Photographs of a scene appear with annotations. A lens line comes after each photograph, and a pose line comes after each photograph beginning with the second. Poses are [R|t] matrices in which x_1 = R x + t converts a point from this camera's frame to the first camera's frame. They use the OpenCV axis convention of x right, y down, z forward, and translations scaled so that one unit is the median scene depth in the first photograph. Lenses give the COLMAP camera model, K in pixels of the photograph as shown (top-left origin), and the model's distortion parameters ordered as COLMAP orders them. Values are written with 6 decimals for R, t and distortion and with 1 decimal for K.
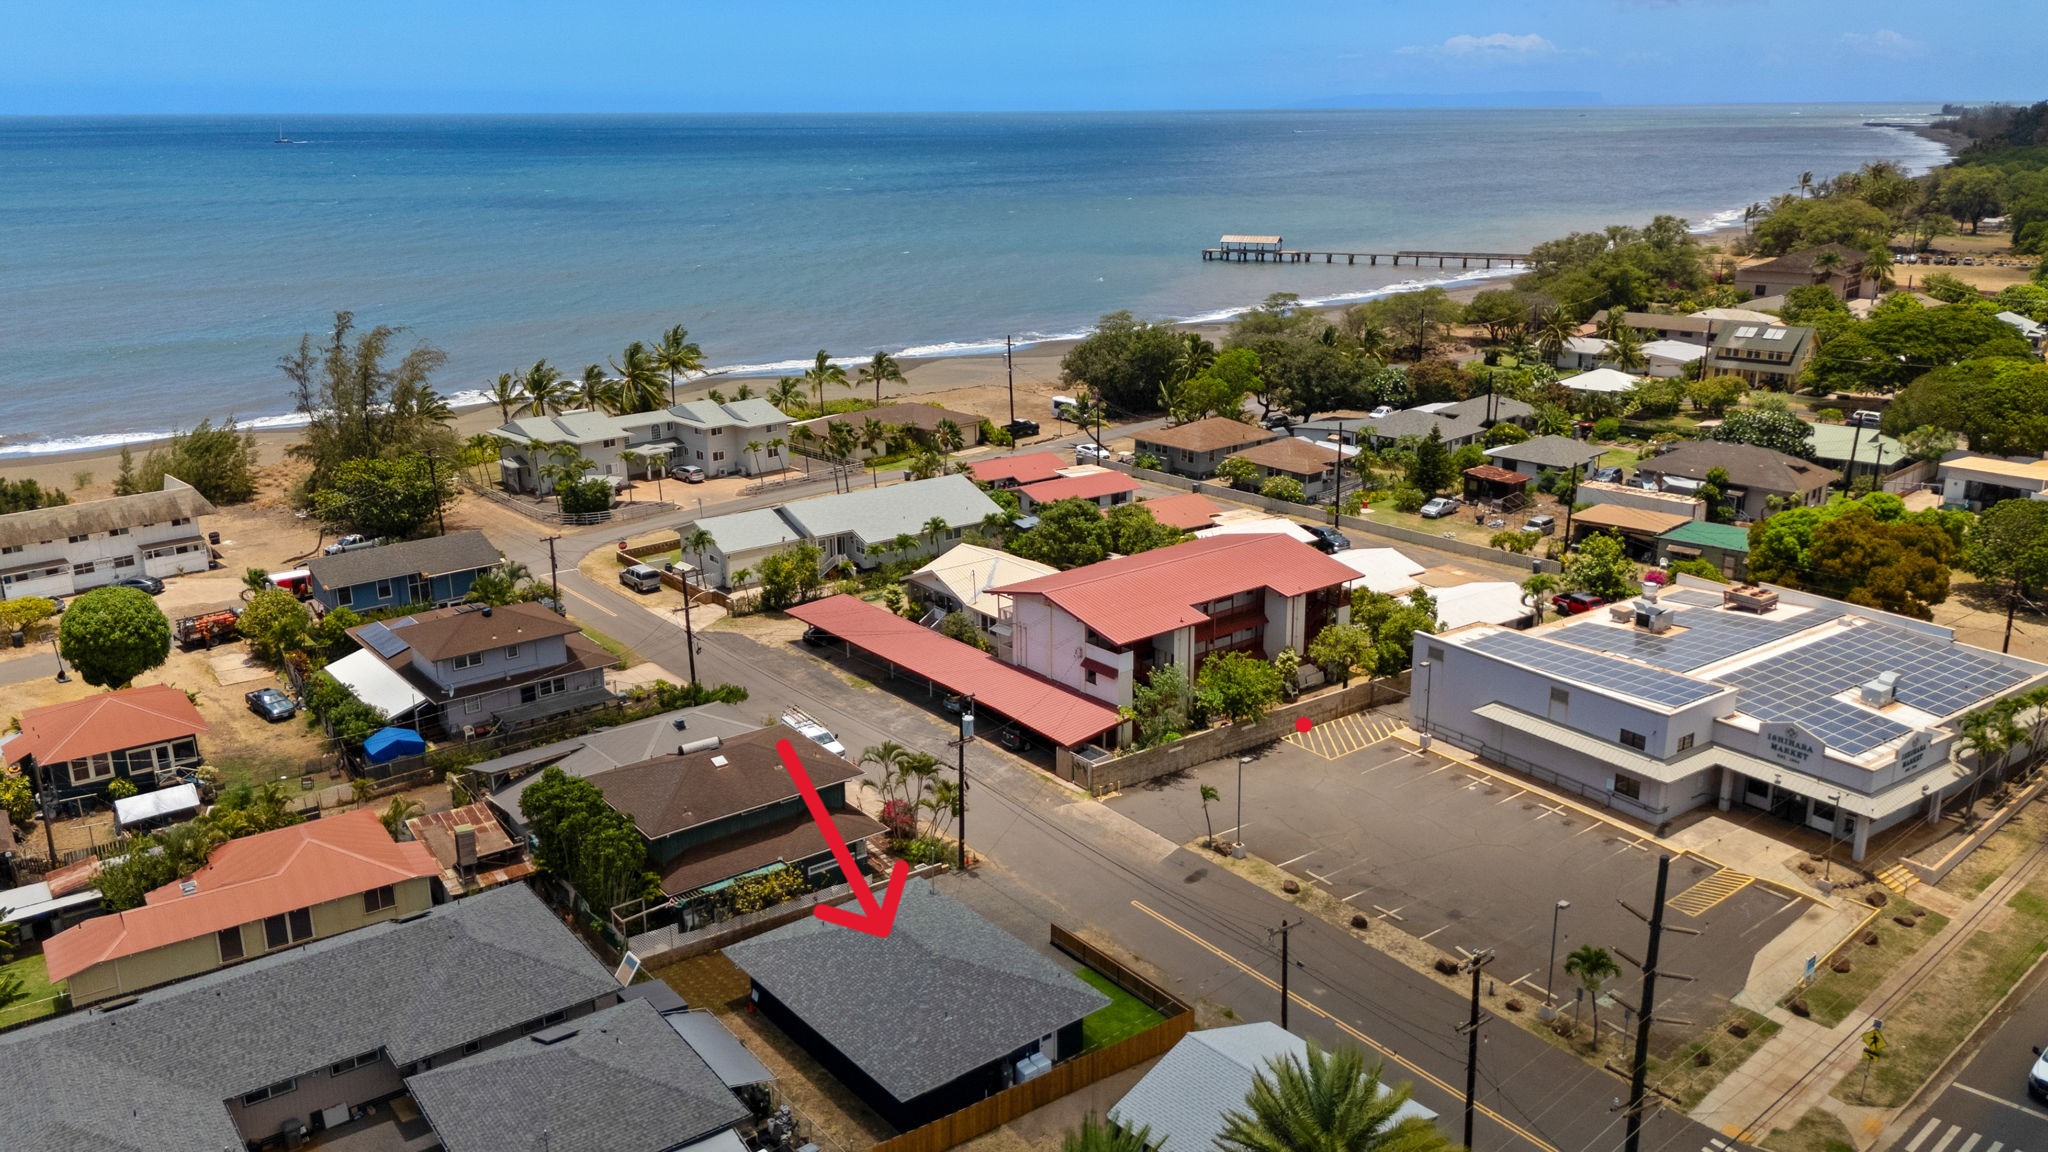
lens RADIAL K [[1529.4, 0, 1024.0], [0, 1529.4, 576.0], [0, 0, 1]] dist [0.002270, 0.000793]
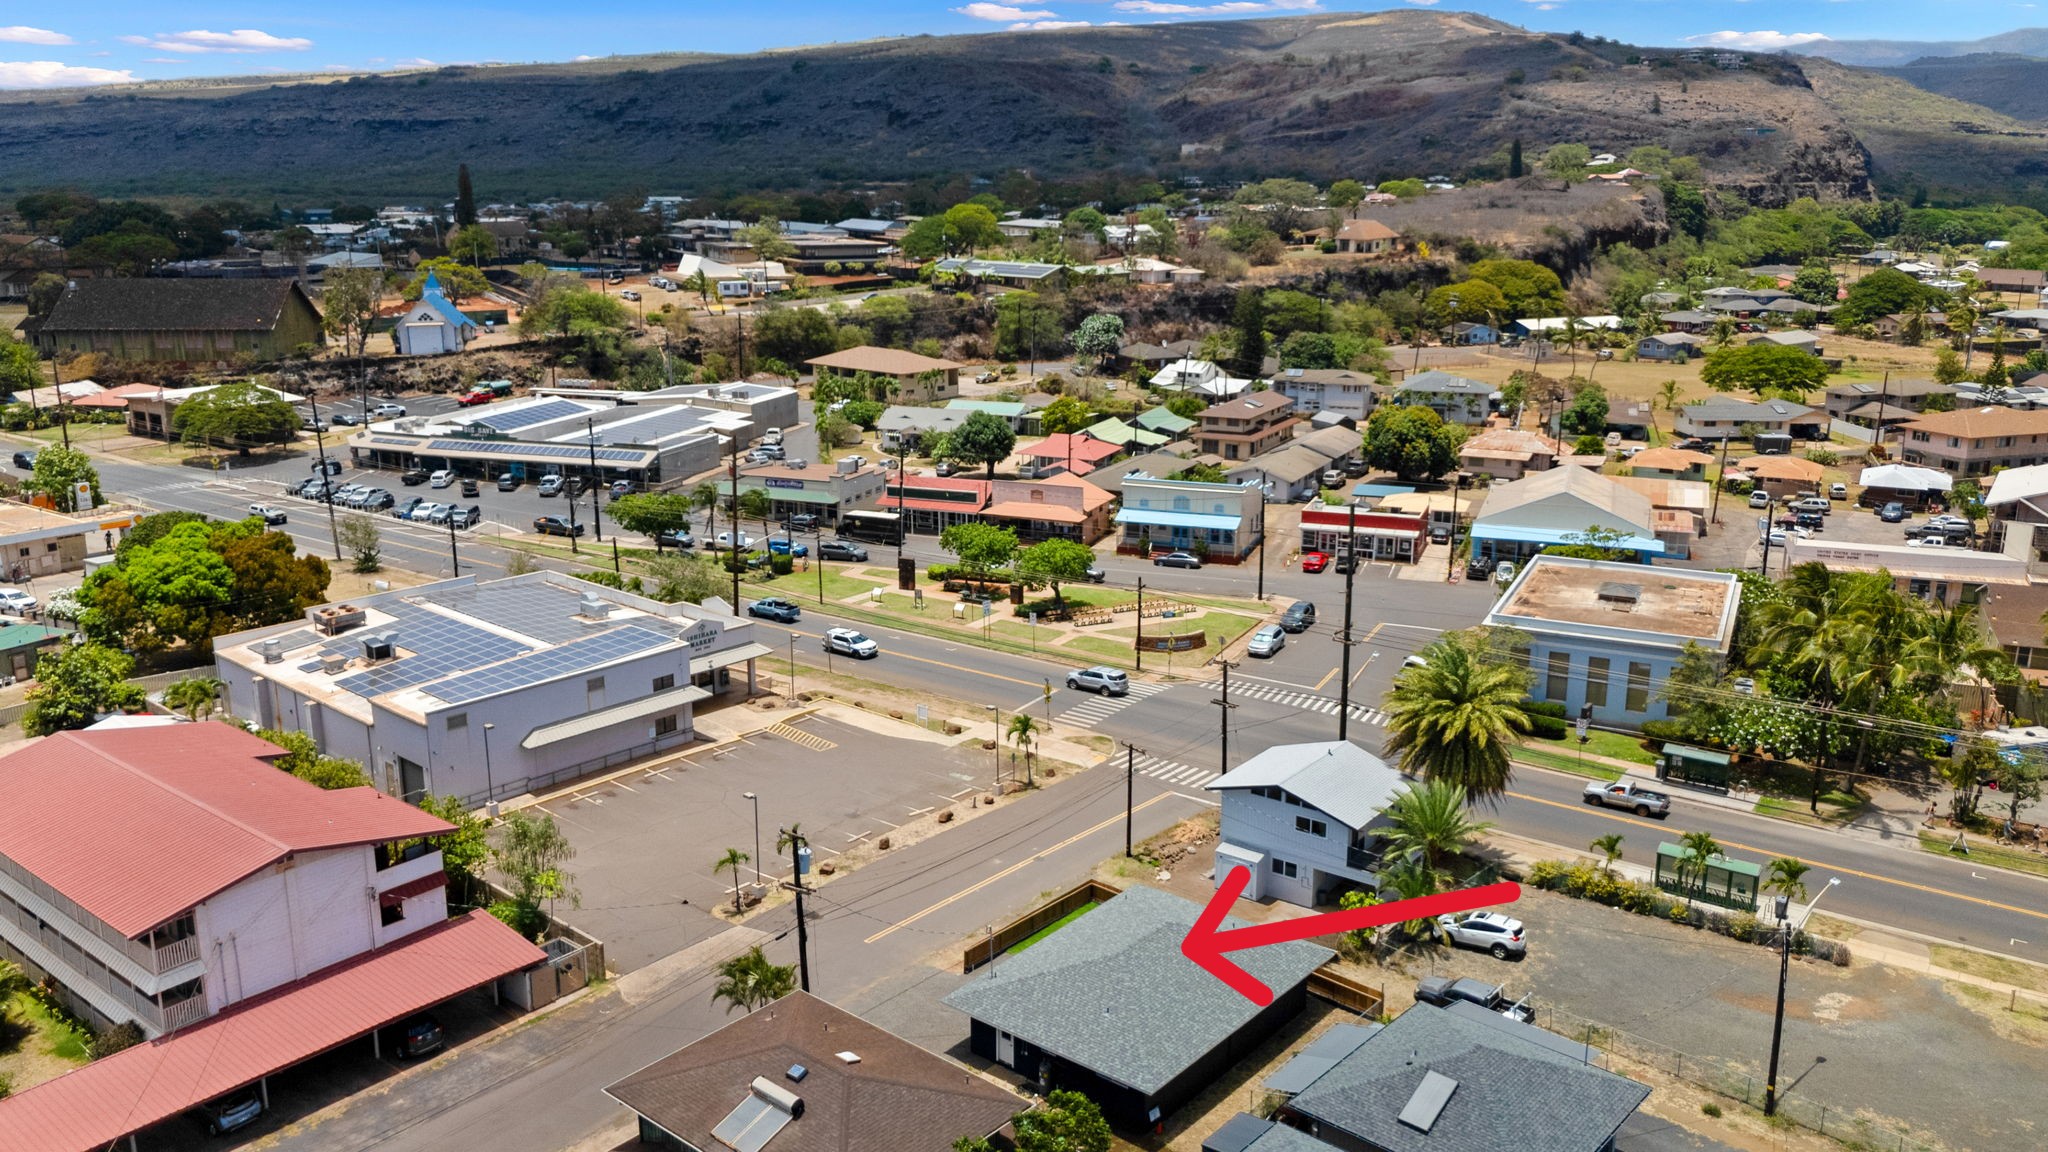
lens RADIAL K [[1529.4, 0, 1024.0], [0, 1529.4, 576.0], [0, 0, 1]] dist [0.002270, 0.000793]
pose [[-0.239387, -0.219784, 0.945721, -0.724766], [0.276001, 0.918455, 0.283310, -0.214281], [-0.930869, 0.328841, -0.159206, 0.901299]]
